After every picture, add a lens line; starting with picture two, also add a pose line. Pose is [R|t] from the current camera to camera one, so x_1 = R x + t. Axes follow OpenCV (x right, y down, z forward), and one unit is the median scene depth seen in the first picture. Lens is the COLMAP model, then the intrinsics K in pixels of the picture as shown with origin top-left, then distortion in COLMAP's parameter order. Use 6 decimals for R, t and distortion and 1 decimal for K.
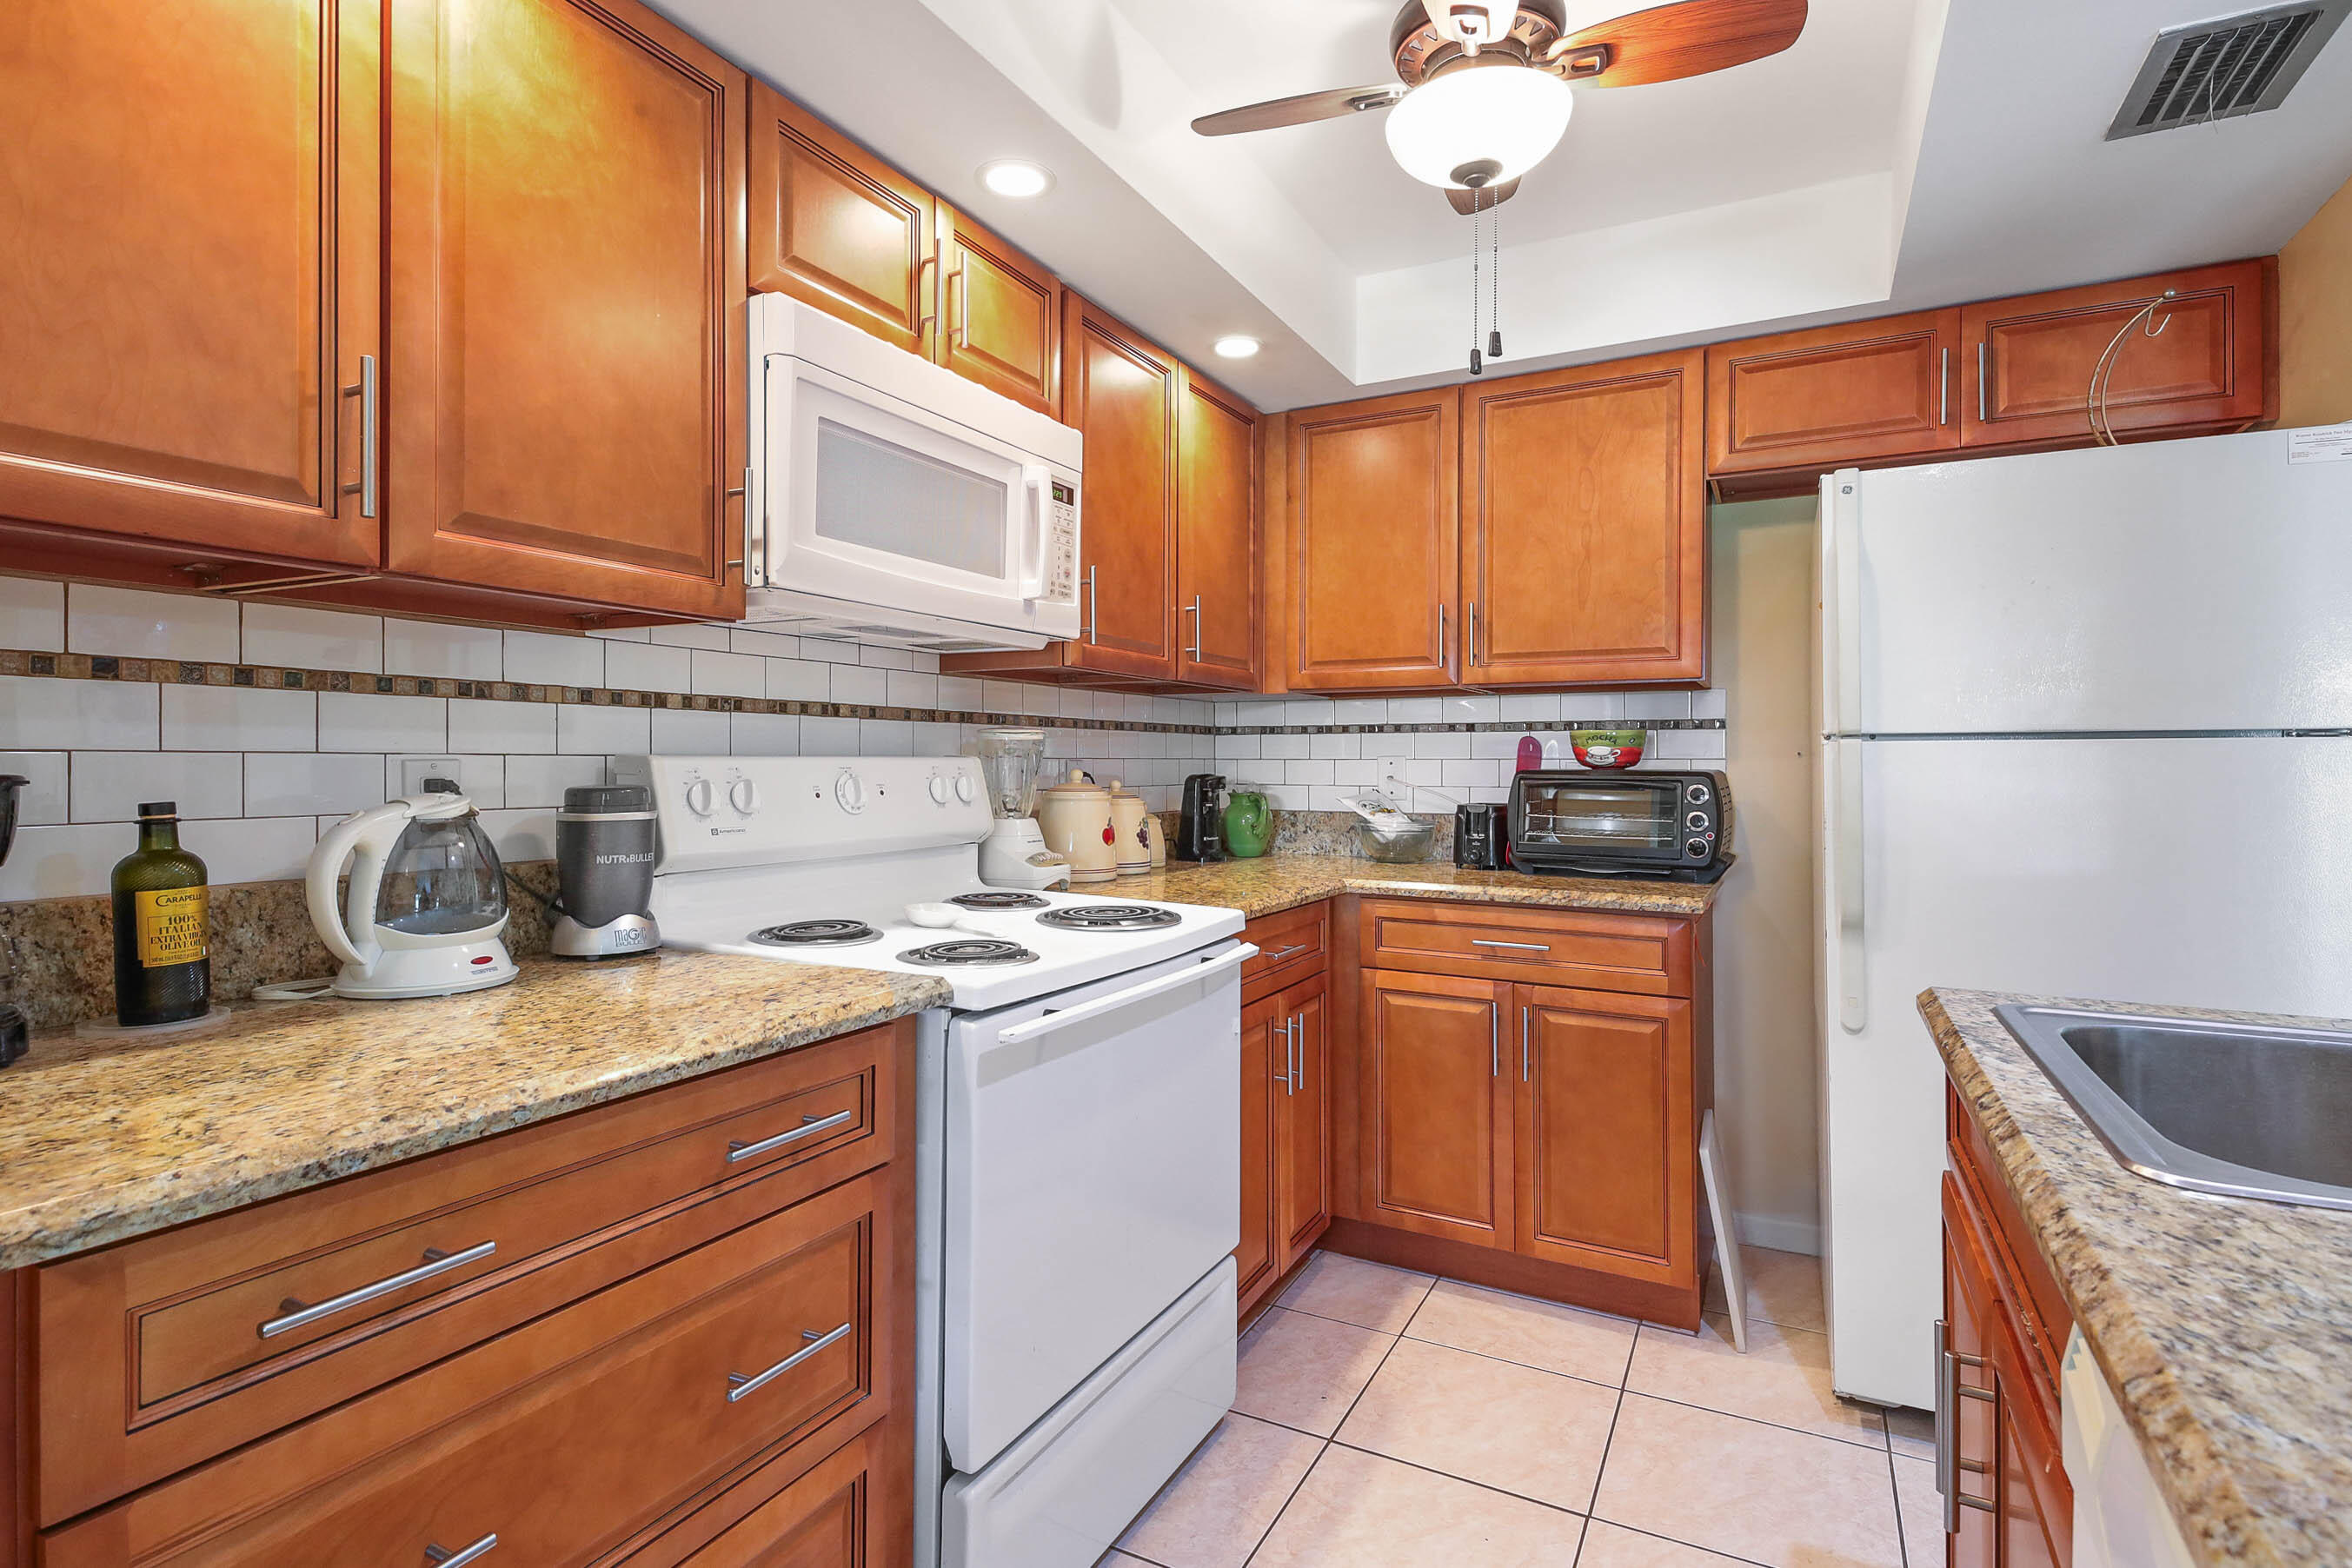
lens RADIAL K [[1139.4, 0, 1149.0], [0, 1139.4, 748.4], [0, 0, 1]] dist [0.041632, -0.026306]
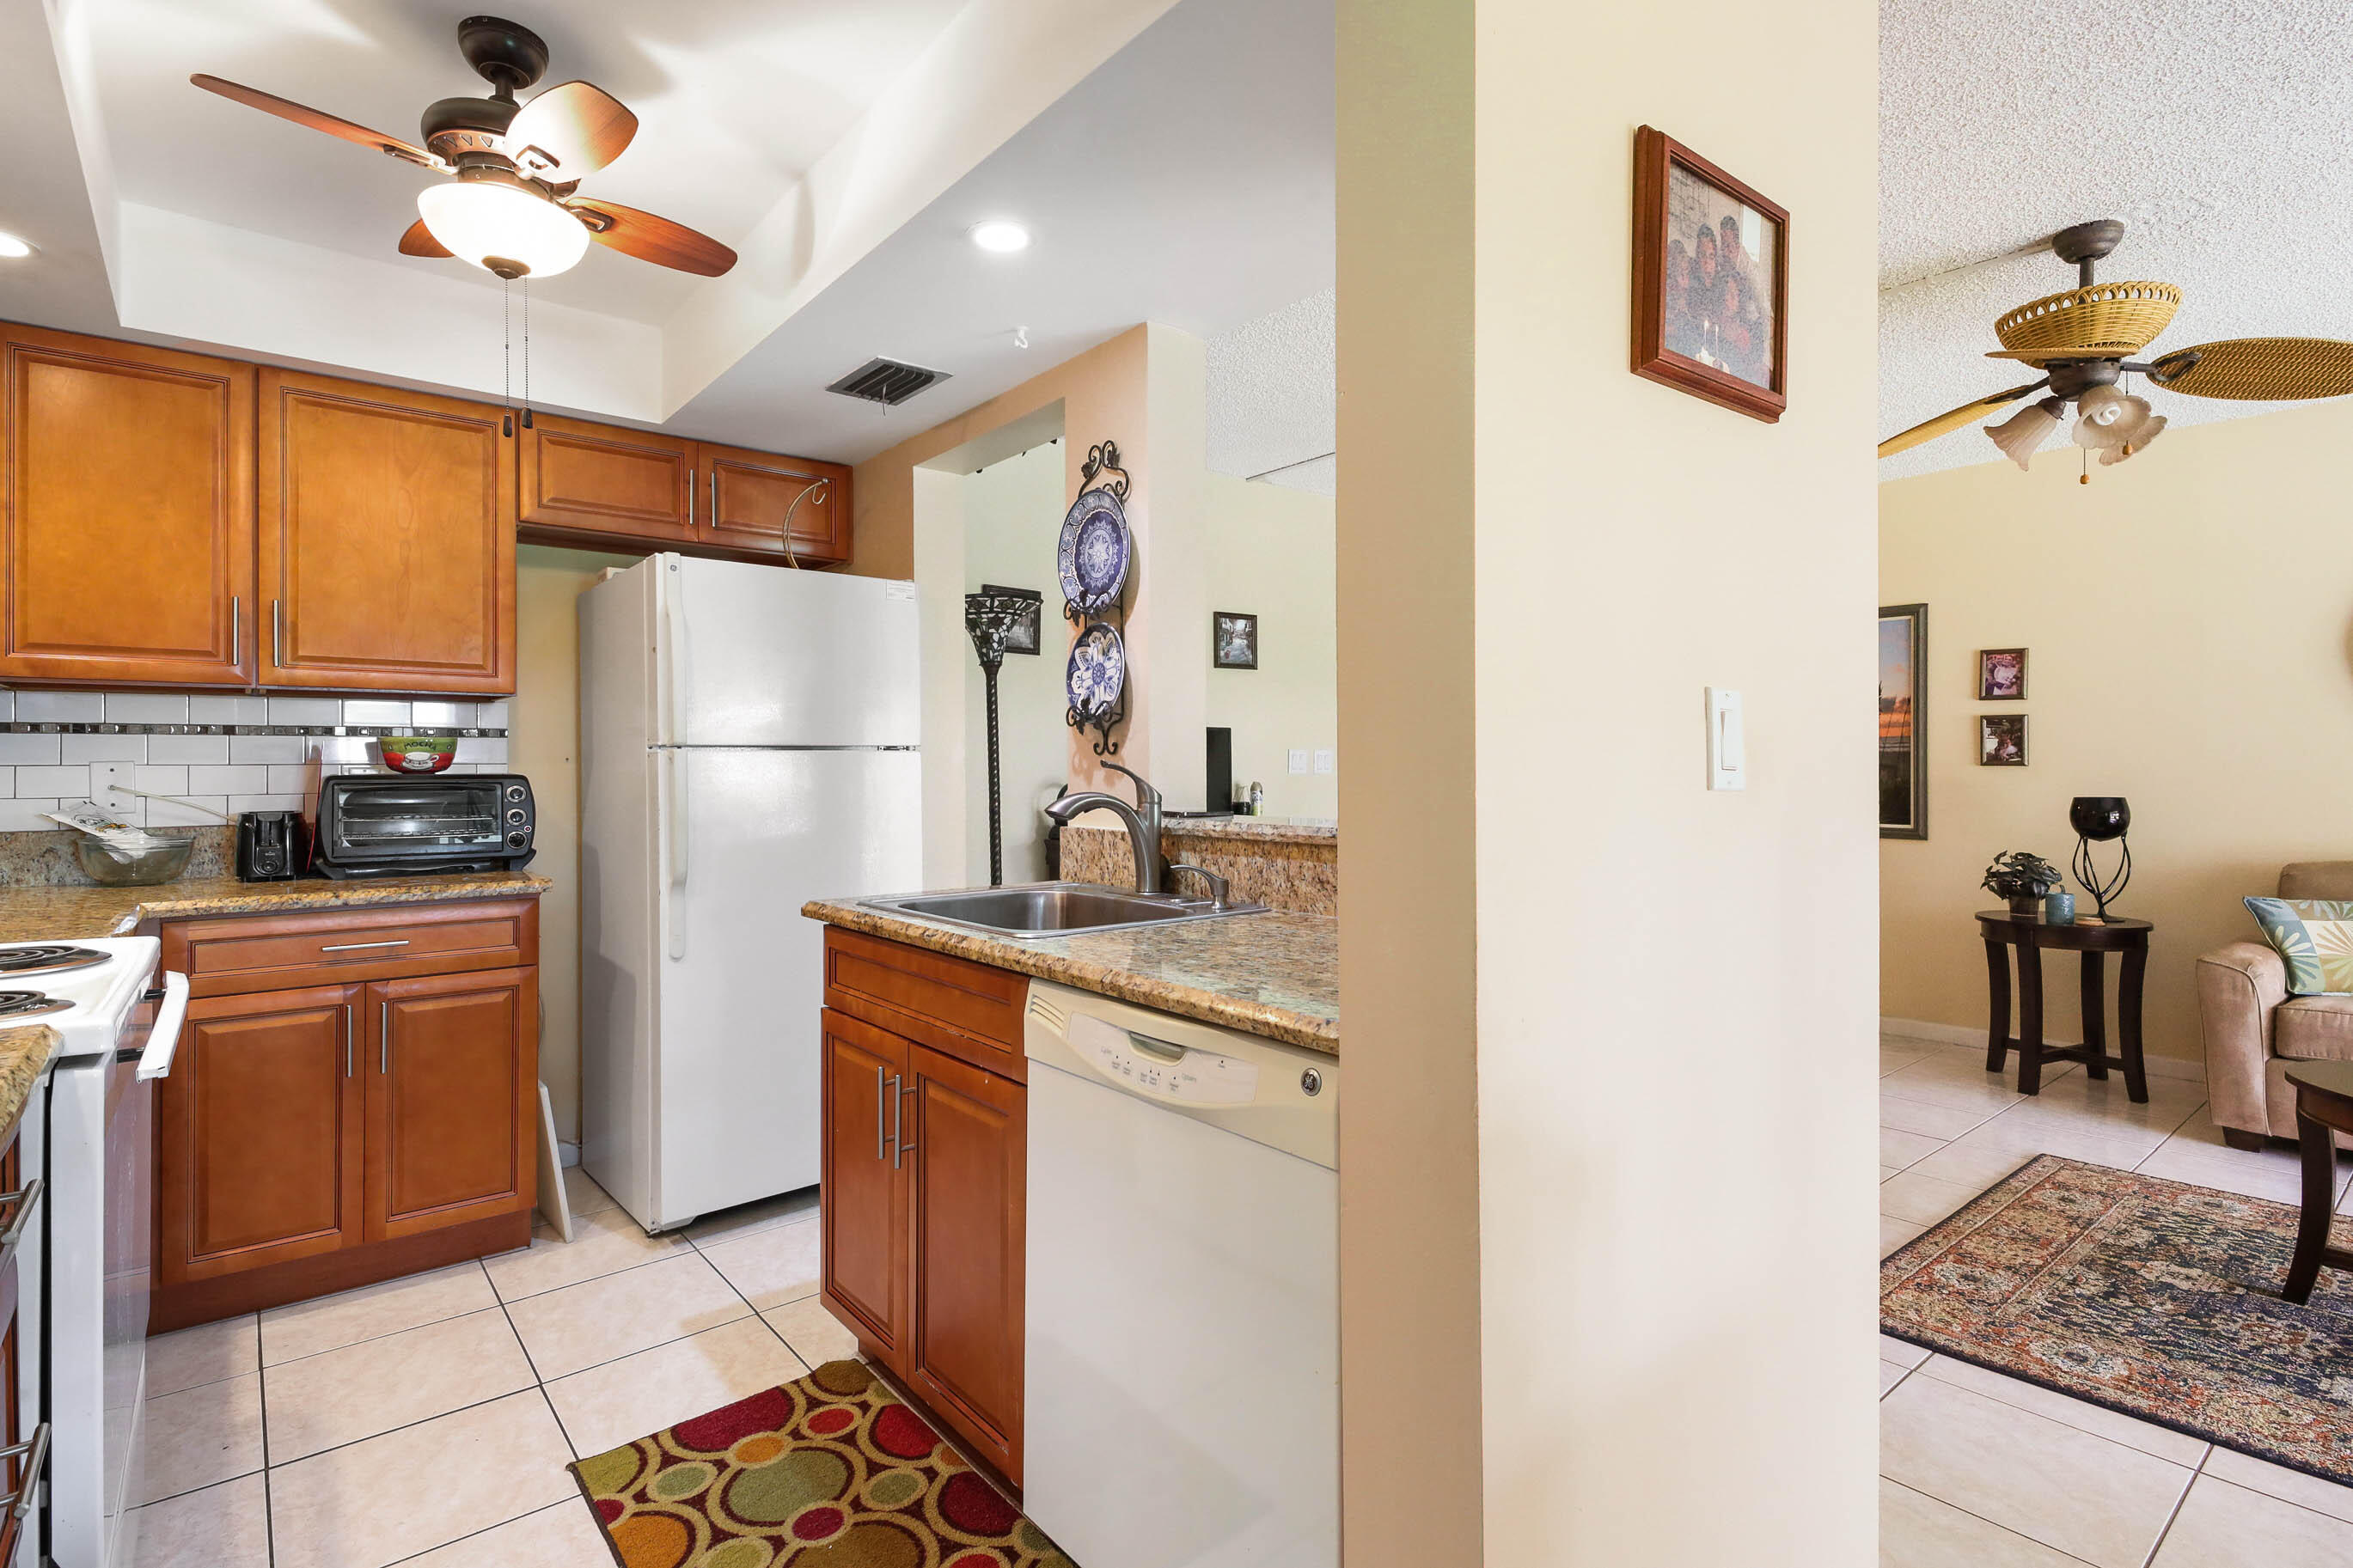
lens RADIAL K [[1139.8, 0, 1149.5], [0, 1139.8, 748.4], [0, 0, 1]] dist [0.041632, -0.026306]
pose [[0.381405, 0.010295, 0.924351, -0.353615], [-0.005590, 0.999945, -0.008831, 0.000465], [-0.924391, -0.001799, 0.381441, -0.039581]]
